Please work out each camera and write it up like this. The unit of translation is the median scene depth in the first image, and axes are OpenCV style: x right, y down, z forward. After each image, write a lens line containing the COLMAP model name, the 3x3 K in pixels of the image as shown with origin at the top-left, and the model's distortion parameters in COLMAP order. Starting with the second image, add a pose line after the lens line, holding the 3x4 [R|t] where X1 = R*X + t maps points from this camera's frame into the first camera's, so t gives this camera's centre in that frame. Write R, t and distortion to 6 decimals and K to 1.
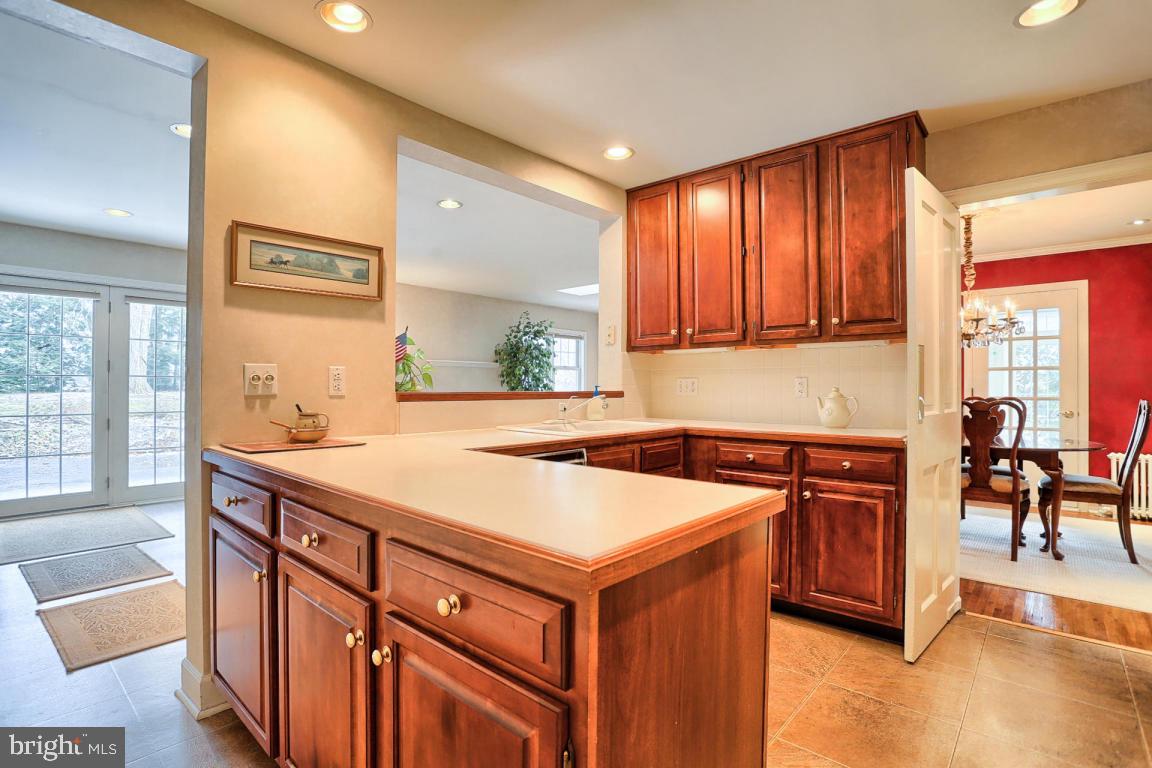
lens RADIAL K [[564.4, 0, 576.0], [0, 564.4, 384.0], [0, 0, 1]] dist [-0.079414, 0.032474]
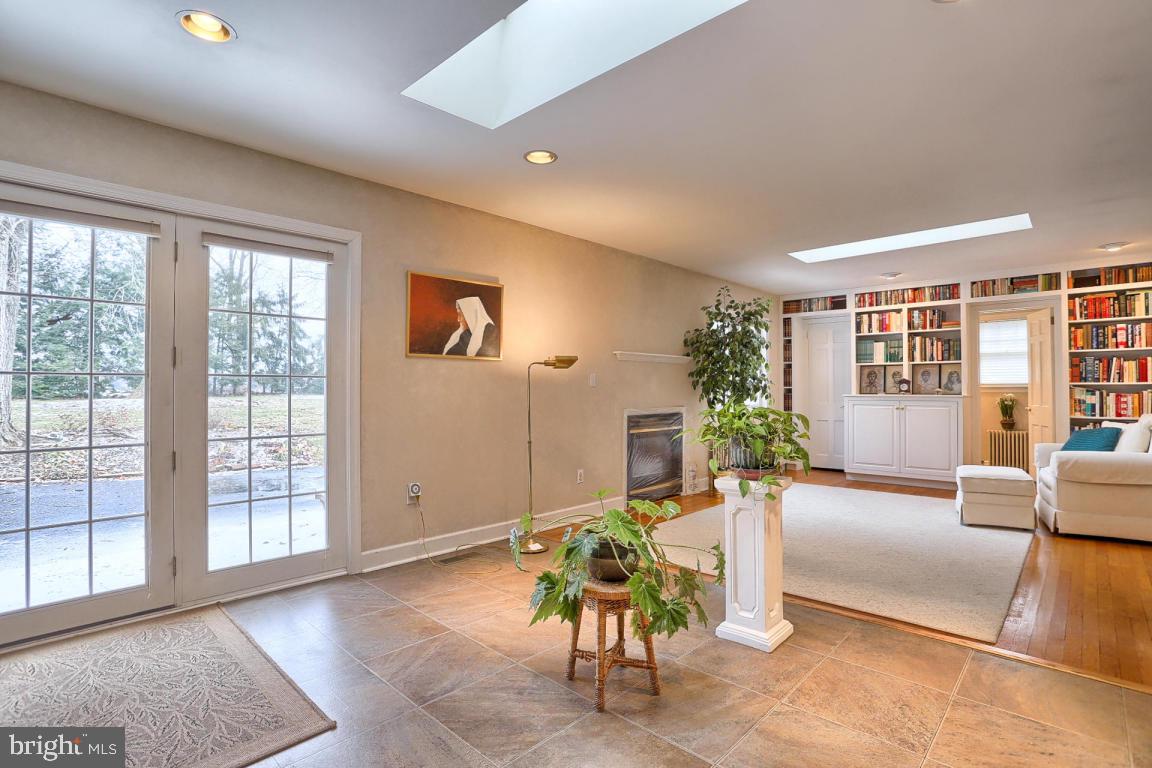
lens RADIAL K [[564.4, 0, 576.0], [0, 564.4, 384.0], [0, 0, 1]] dist [-0.079414, 0.032474]
pose [[0.999109, -0.005870, -0.041798, -0.387466], [0.005627, 0.999967, -0.005934, 0.000610], [0.041832, 0.005693, 0.999108, 0.415065]]
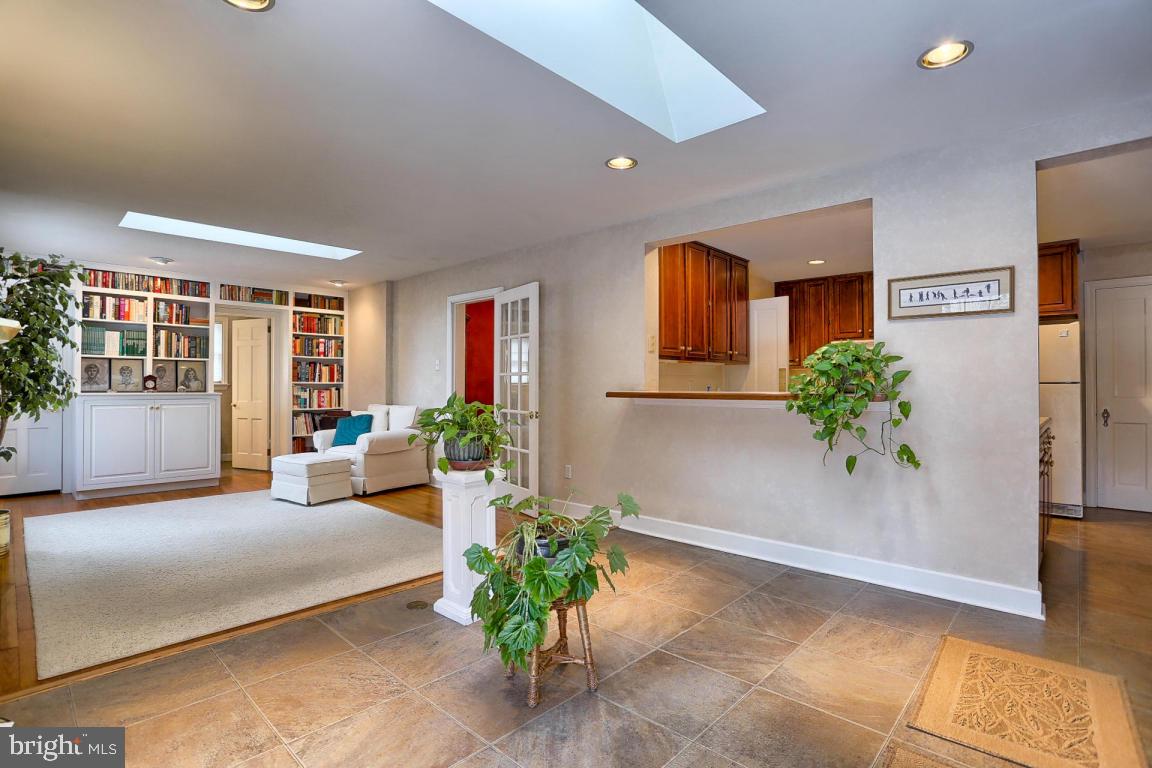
lens RADIAL K [[560.9, 0, 575.1], [0, 560.9, 380.6], [0, 0, 1]] dist [-0.074306, 0.032826]
pose [[0.022418, 0.006201, 0.999729, -0.843898], [-0.007298, 0.999955, -0.006039, -0.003286], [-0.999722, -0.007160, 0.022463, 0.848061]]
